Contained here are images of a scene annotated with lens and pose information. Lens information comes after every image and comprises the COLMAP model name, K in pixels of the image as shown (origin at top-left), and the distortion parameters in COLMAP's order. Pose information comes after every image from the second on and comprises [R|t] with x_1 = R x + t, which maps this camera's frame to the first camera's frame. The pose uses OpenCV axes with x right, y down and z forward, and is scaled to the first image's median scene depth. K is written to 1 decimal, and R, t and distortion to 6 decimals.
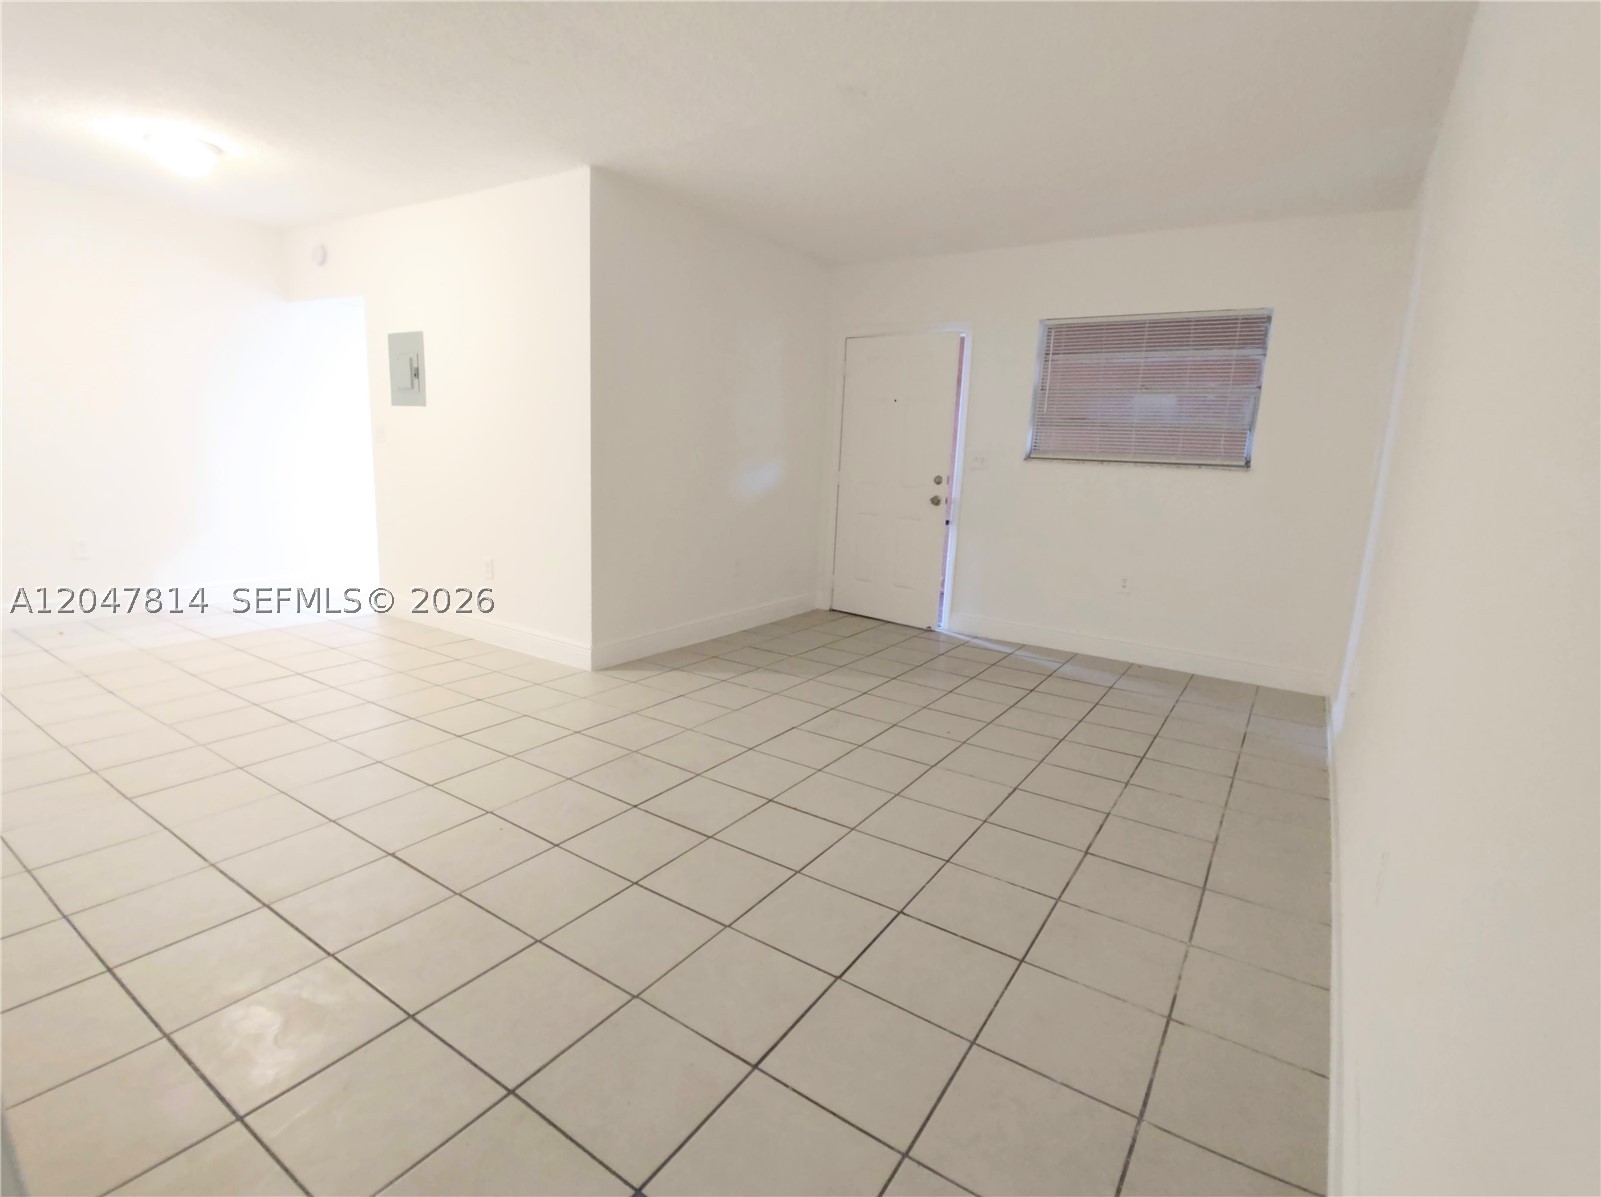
lens RADIAL K [[791.7, 0, 796.3], [0, 791.7, 595.8], [0, 0, 1]] dist [0.006575, -0.007968]
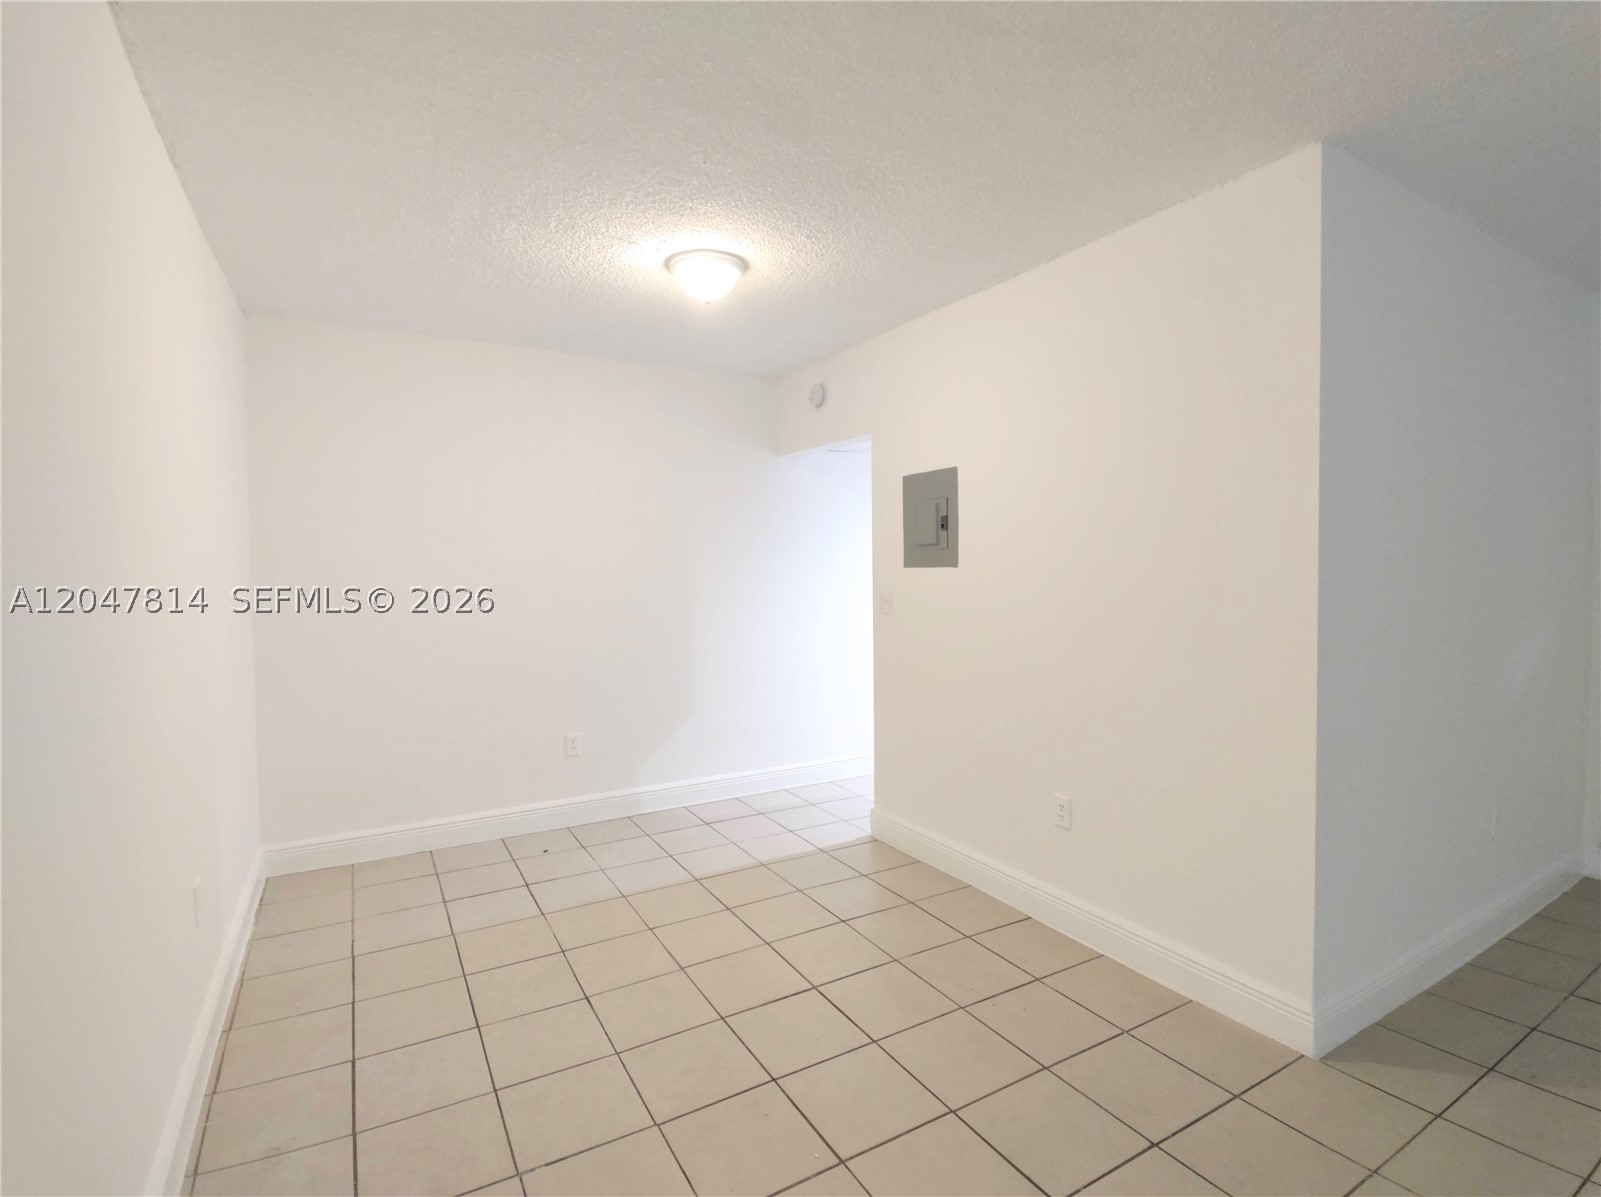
lens RADIAL K [[759.8, 0, 792.0], [0, 759.8, 597.3], [0, 0, 1]] dist [0.003975, -0.011474]
pose [[0.895452, -0.035643, -0.443729, -0.298985], [-0.034274, 0.988311, -0.148551, -0.105508], [0.443836, 0.148229, 0.883763, 0.331368]]
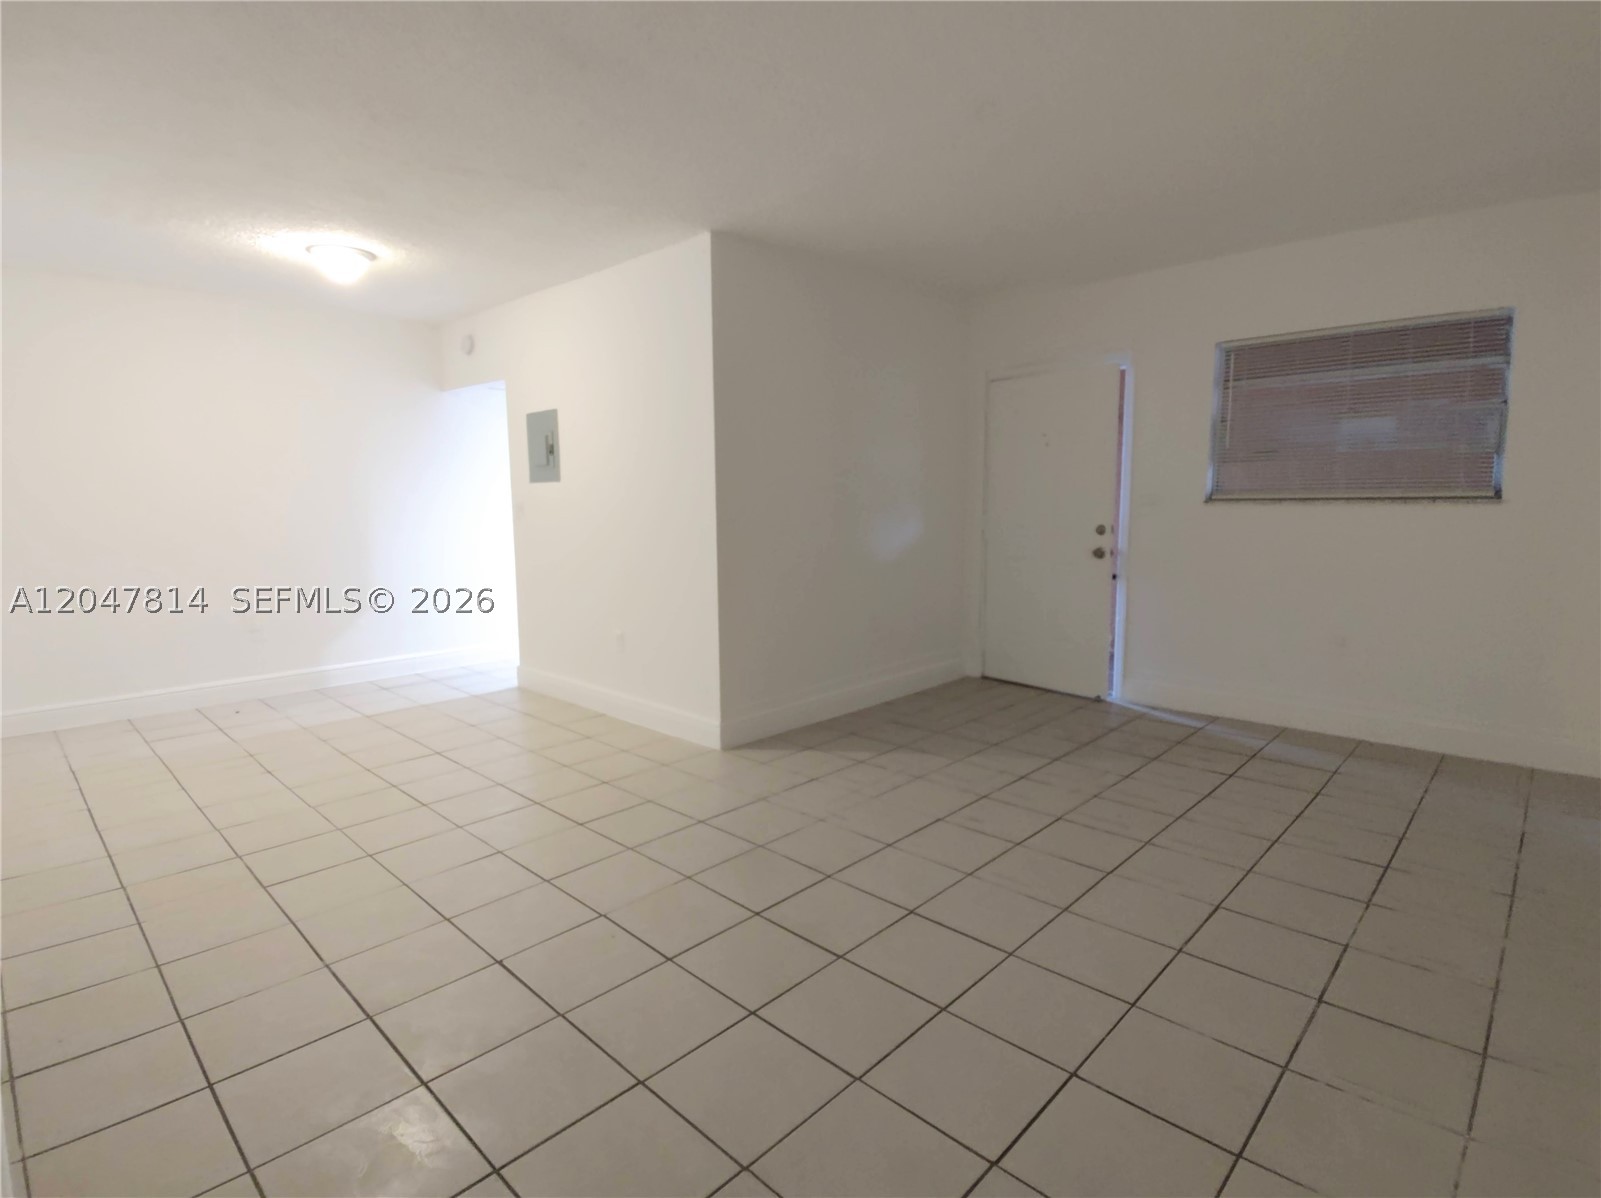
lens RADIAL K [[803.7, 0, 797.3], [0, 803.7, 586.6], [0, 0, 1]] dist [0.034526, -0.042891]
pose [[0.981516, -0.032446, -0.188607, 0.016769], [0.017597, 0.996649, -0.079878, -0.019816], [0.190567, 0.075083, 0.978799, 0.065839]]
